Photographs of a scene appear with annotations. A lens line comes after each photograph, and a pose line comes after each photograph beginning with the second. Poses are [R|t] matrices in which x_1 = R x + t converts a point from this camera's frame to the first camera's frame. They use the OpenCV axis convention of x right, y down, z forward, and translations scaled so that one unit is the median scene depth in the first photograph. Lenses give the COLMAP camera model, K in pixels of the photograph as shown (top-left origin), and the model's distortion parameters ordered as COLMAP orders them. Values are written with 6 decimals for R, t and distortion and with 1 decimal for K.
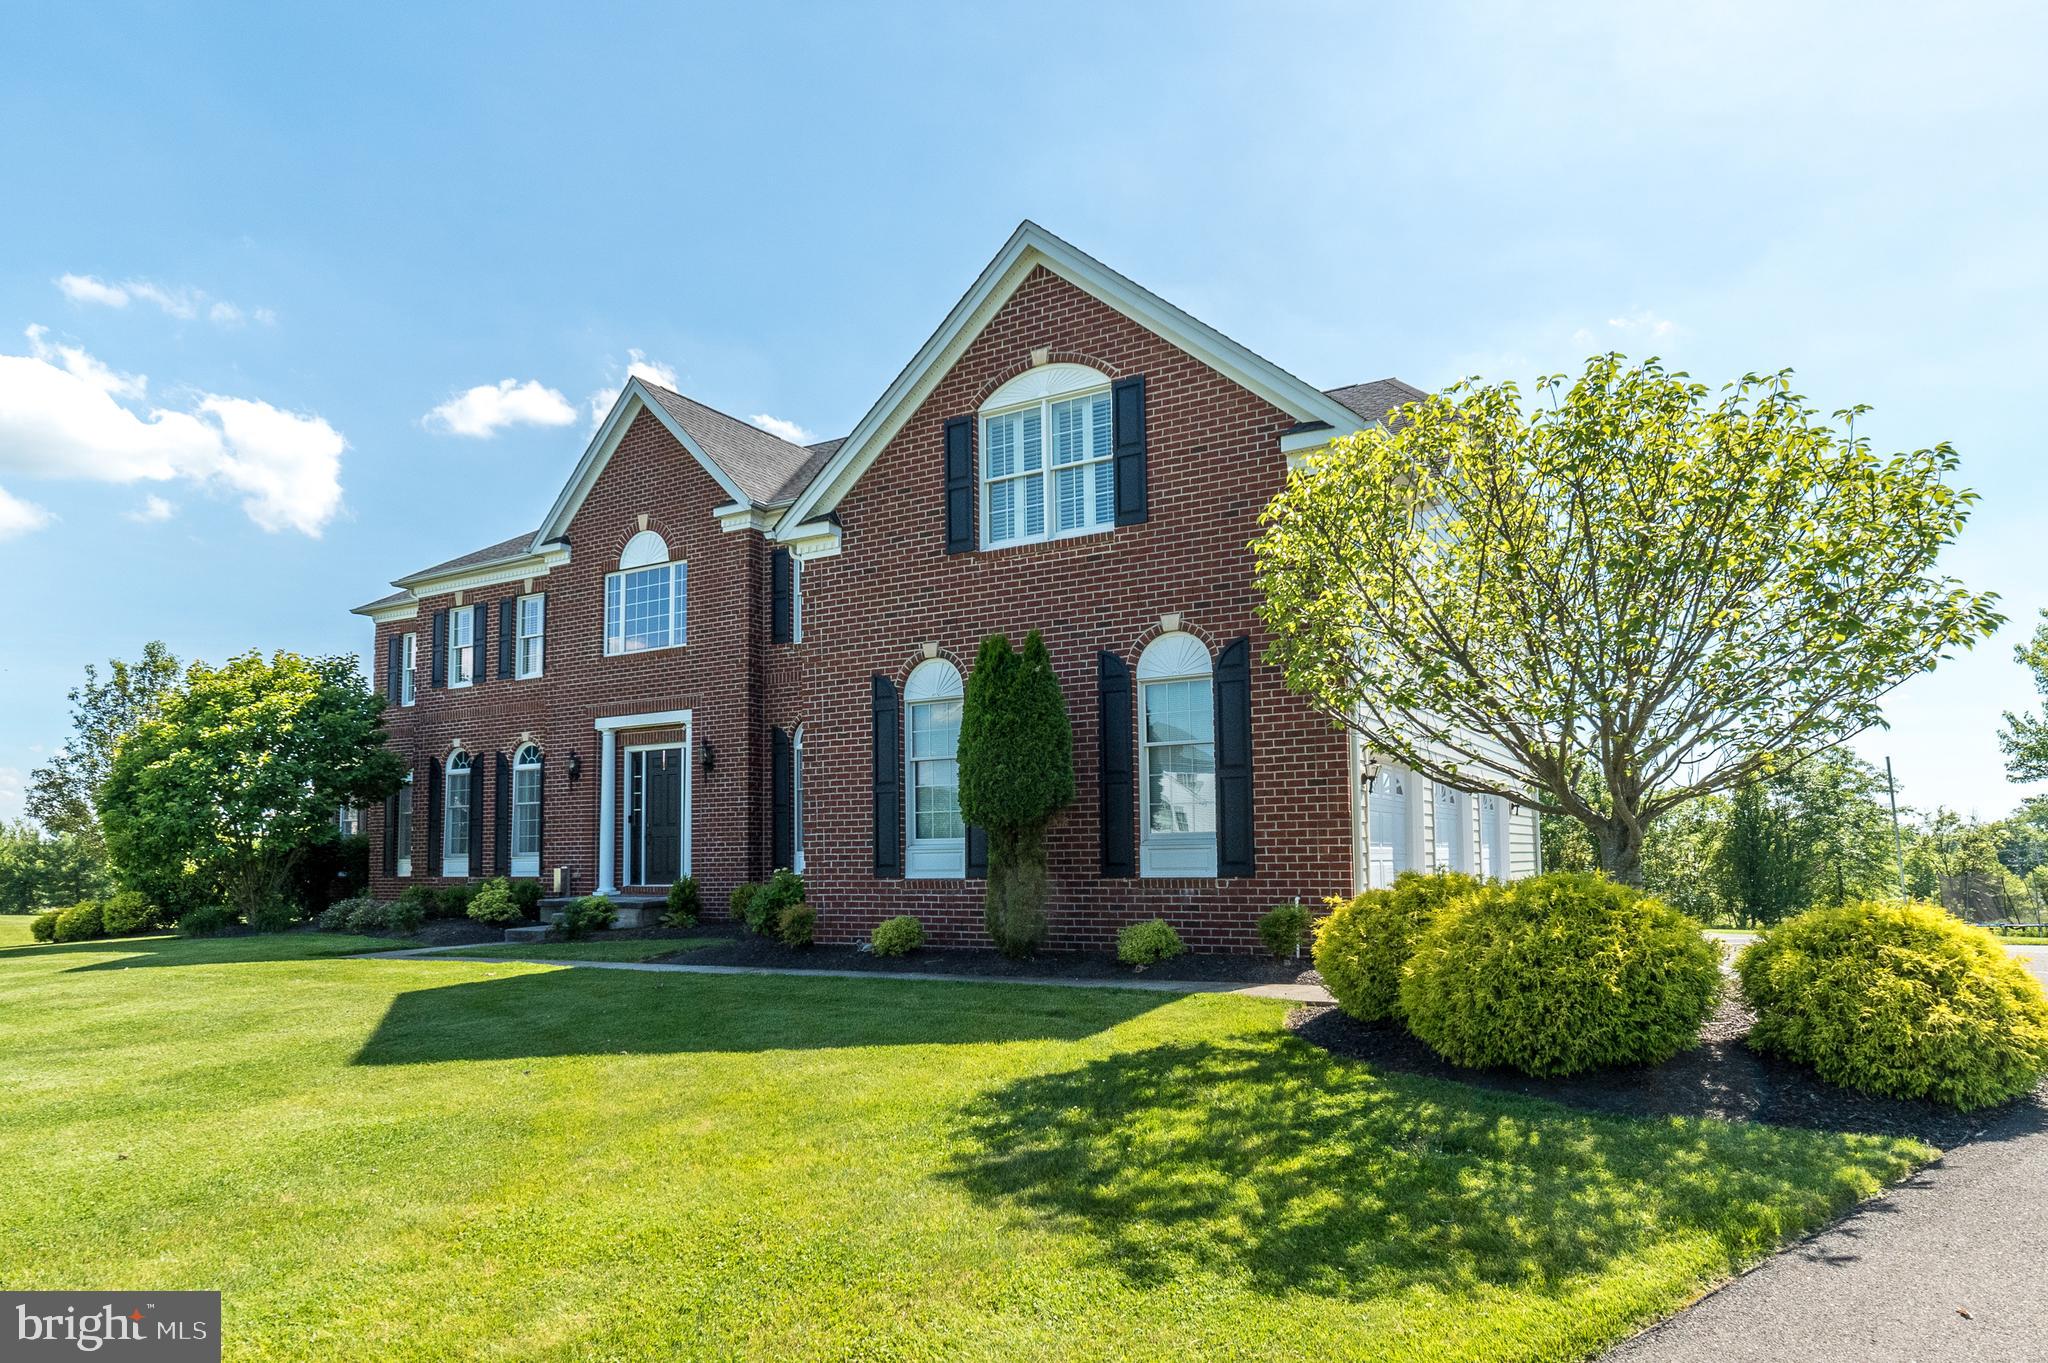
lens RADIAL K [[1185.1, 0, 1022.1], [0, 1185.1, 790.0], [0, 0, 1]] dist [0.006821, 0.001623]
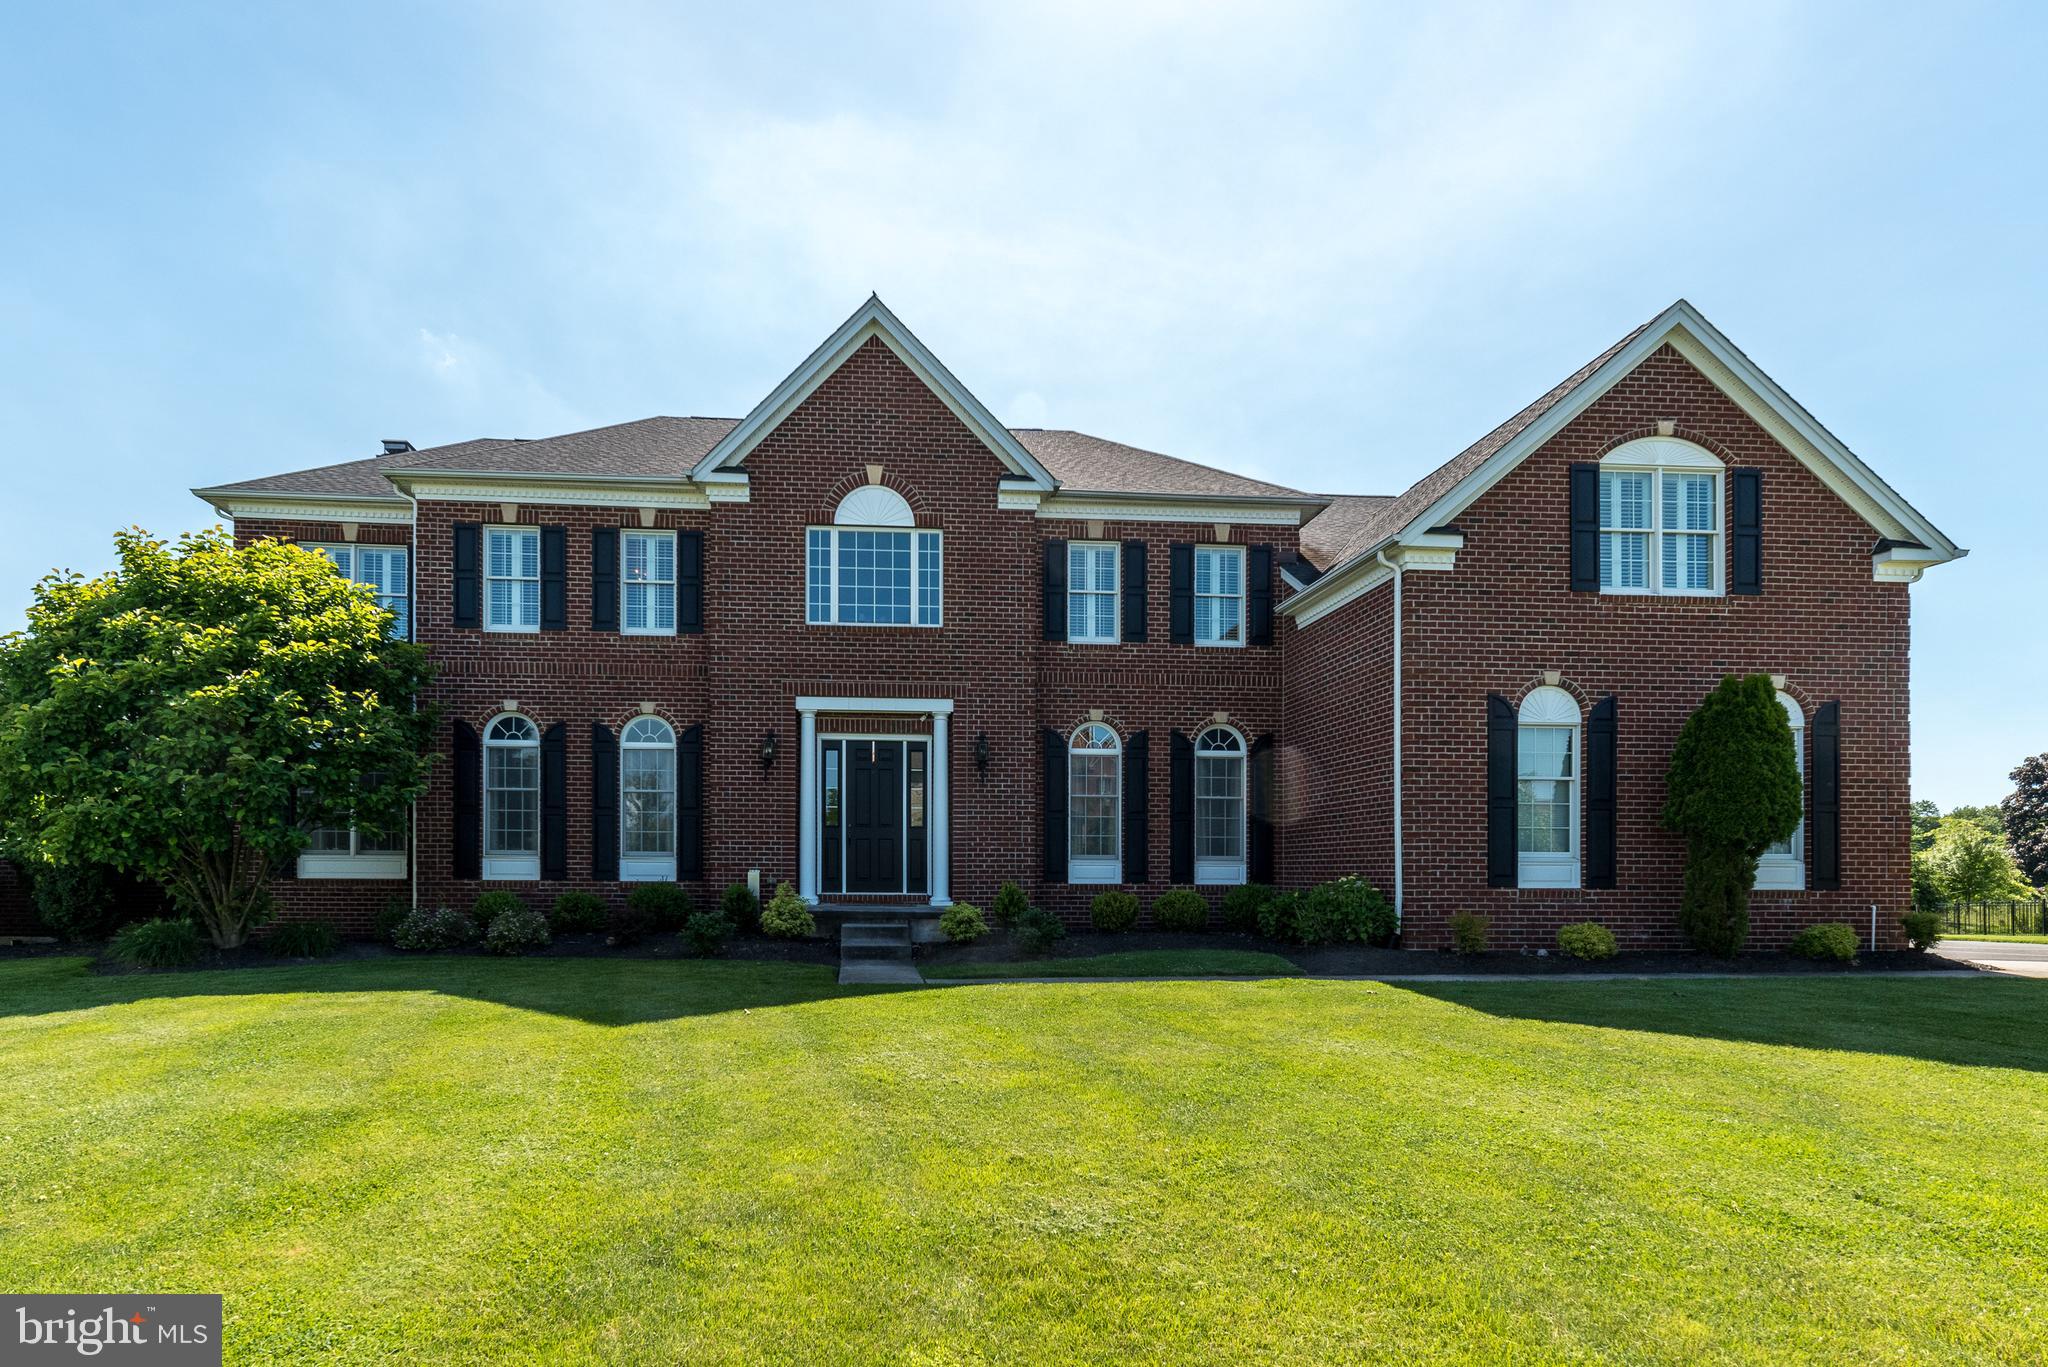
lens RADIAL K [[989.2, 0, 1024.2], [0, 989.2, 883.2], [0, 0, 1]] dist [0.009931, -0.000027]
pose [[0.836276, 0.010821, 0.548203, -0.867898], [-0.048084, 0.997401, 0.053664, 0.038709], [-0.546197, -0.071238, 0.834622, 0.441147]]
